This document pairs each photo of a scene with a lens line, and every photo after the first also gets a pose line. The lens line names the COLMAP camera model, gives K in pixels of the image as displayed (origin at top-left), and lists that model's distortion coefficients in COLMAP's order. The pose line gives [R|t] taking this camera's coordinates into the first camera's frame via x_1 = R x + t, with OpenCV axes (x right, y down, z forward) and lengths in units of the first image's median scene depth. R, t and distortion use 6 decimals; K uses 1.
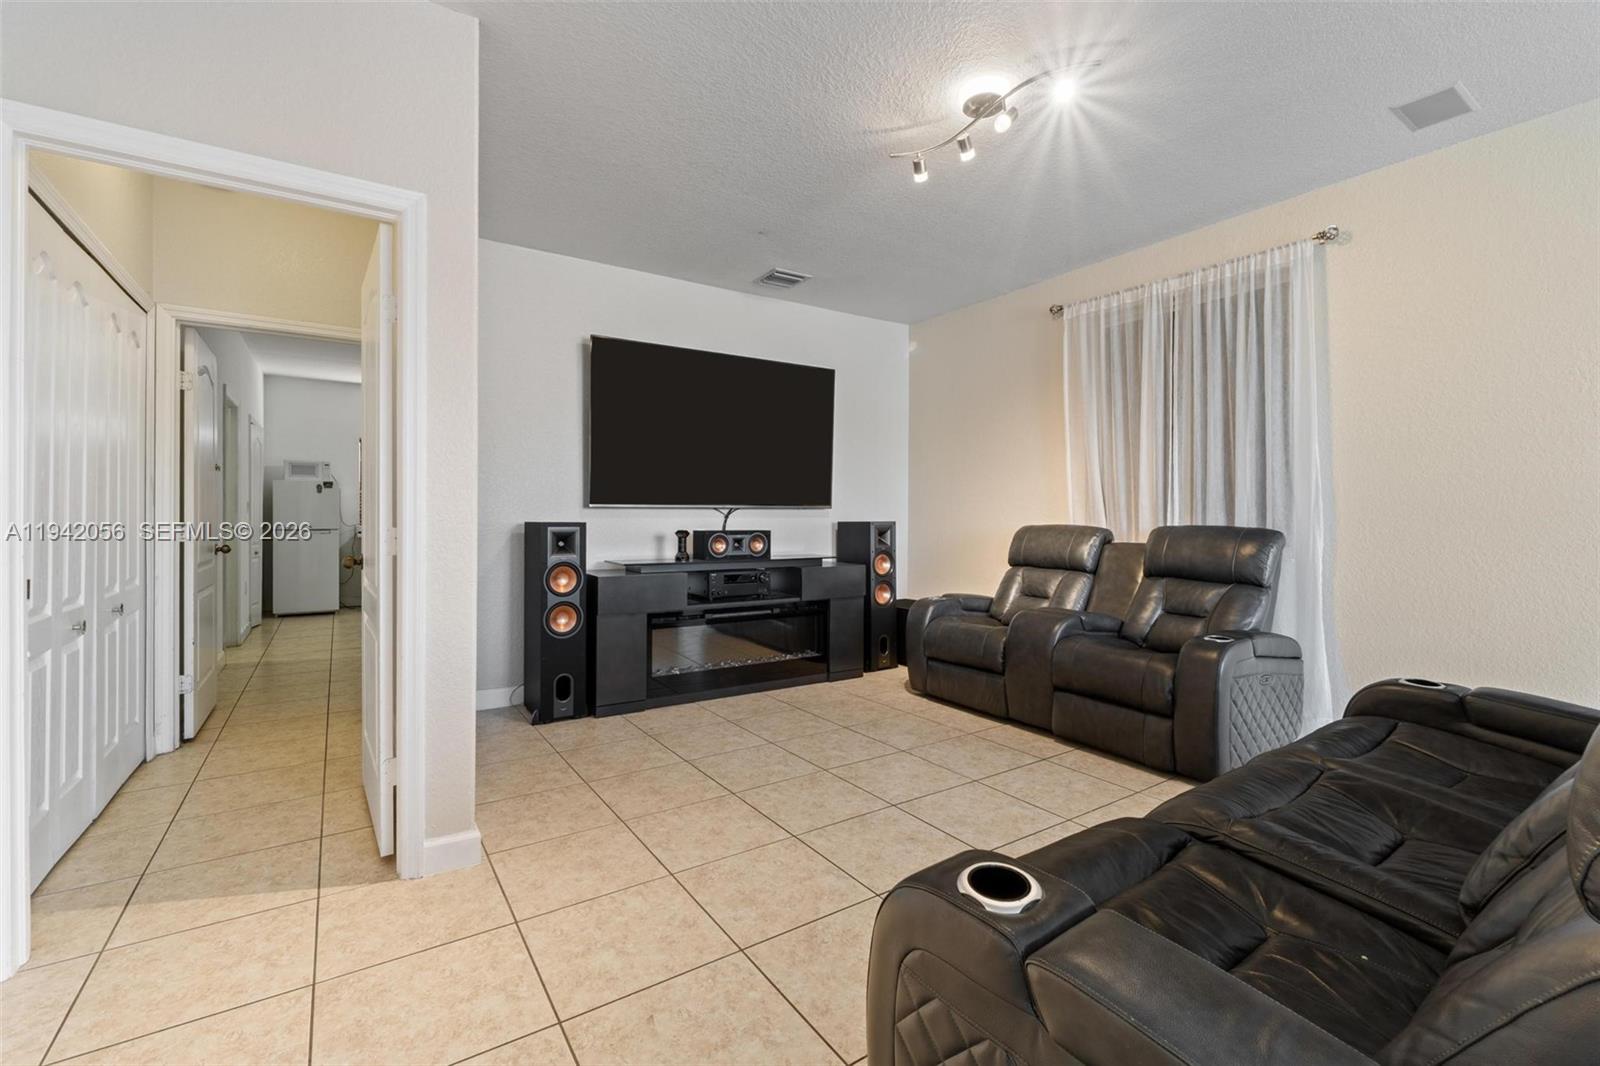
lens RADIAL K [[687.6, 0, 801.6], [0, 687.6, 518.0], [0, 0, 1]] dist [-0.005193, 0.000244]
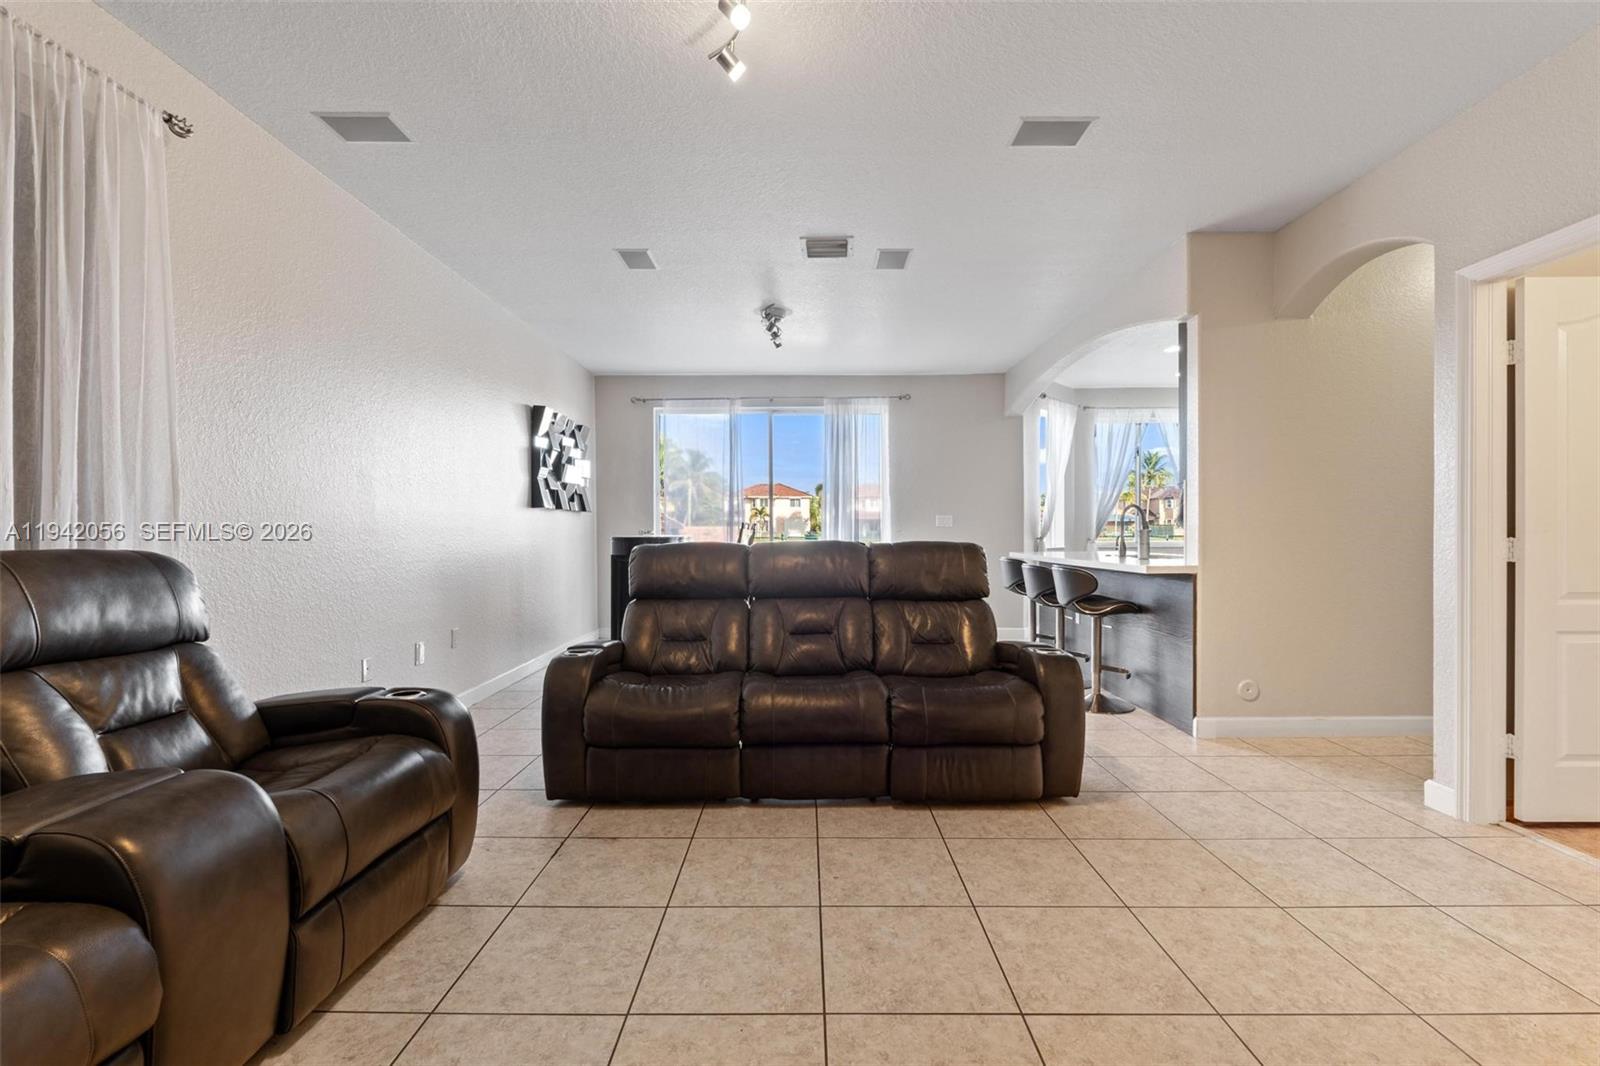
lens RADIAL K [[687.6, 0, 803.0], [0, 687.6, 533.3], [0, 0, 1]] dist [-0.005193, 0.000244]
pose [[-0.832913, -0.001244, 0.553402, -0.165630], [0.001802, 0.999986, 0.004960, -0.002365], [-0.553401, 0.005129, -0.832899, 1.381432]]
